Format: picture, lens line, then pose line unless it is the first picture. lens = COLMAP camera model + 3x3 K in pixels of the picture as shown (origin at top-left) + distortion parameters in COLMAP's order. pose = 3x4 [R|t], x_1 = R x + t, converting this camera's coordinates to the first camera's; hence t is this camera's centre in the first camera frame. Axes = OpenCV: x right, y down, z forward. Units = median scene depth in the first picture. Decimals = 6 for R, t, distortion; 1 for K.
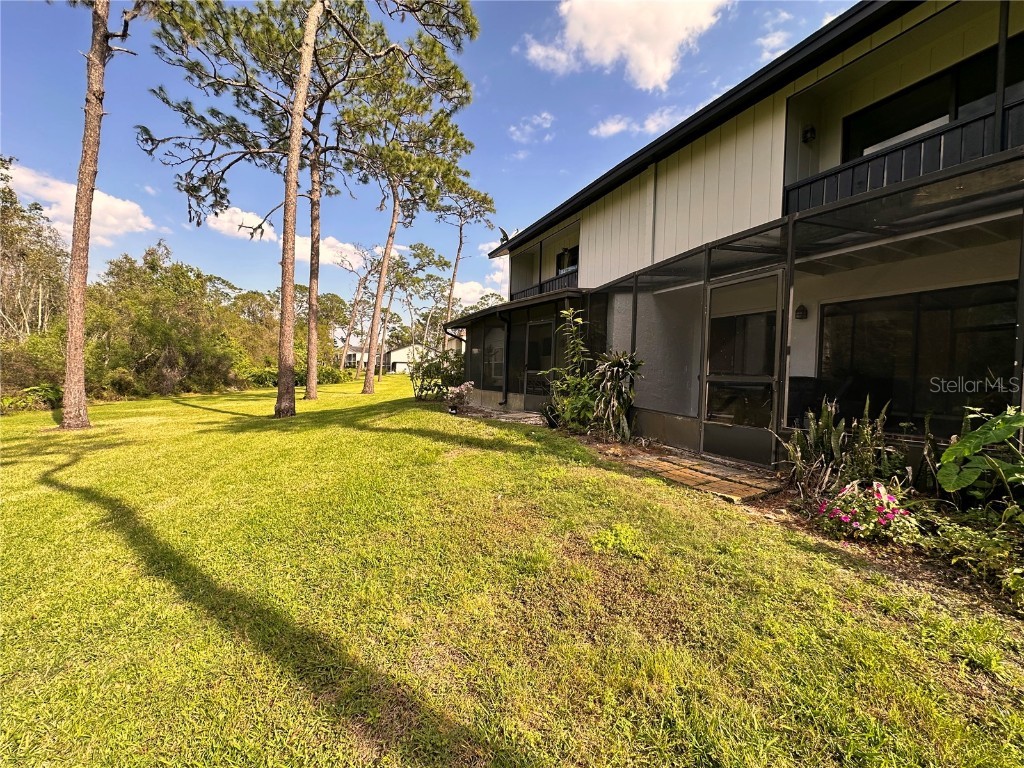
lens RADIAL K [[413.8, 0, 512.2], [0, 413.8, 384.0], [0, 0, 1]] dist [-0.007406, 0.001416]
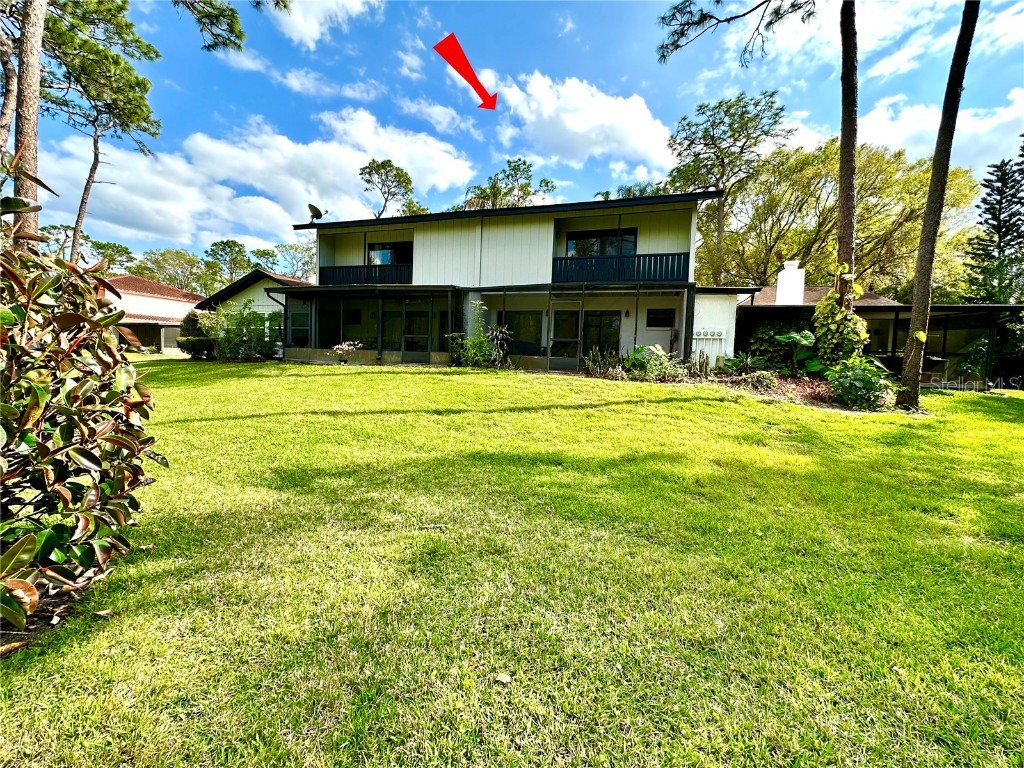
lens RADIAL K [[413.8, 0, 511.1], [0, 413.8, 383.1], [0, 0, 1]] dist [-0.007406, 0.001416]
pose [[0.666017, -0.050016, 0.744258, -0.559191], [0.002640, 0.997901, 0.064698, 0.029950], [-0.745932, -0.041125, 0.664751, -0.170220]]
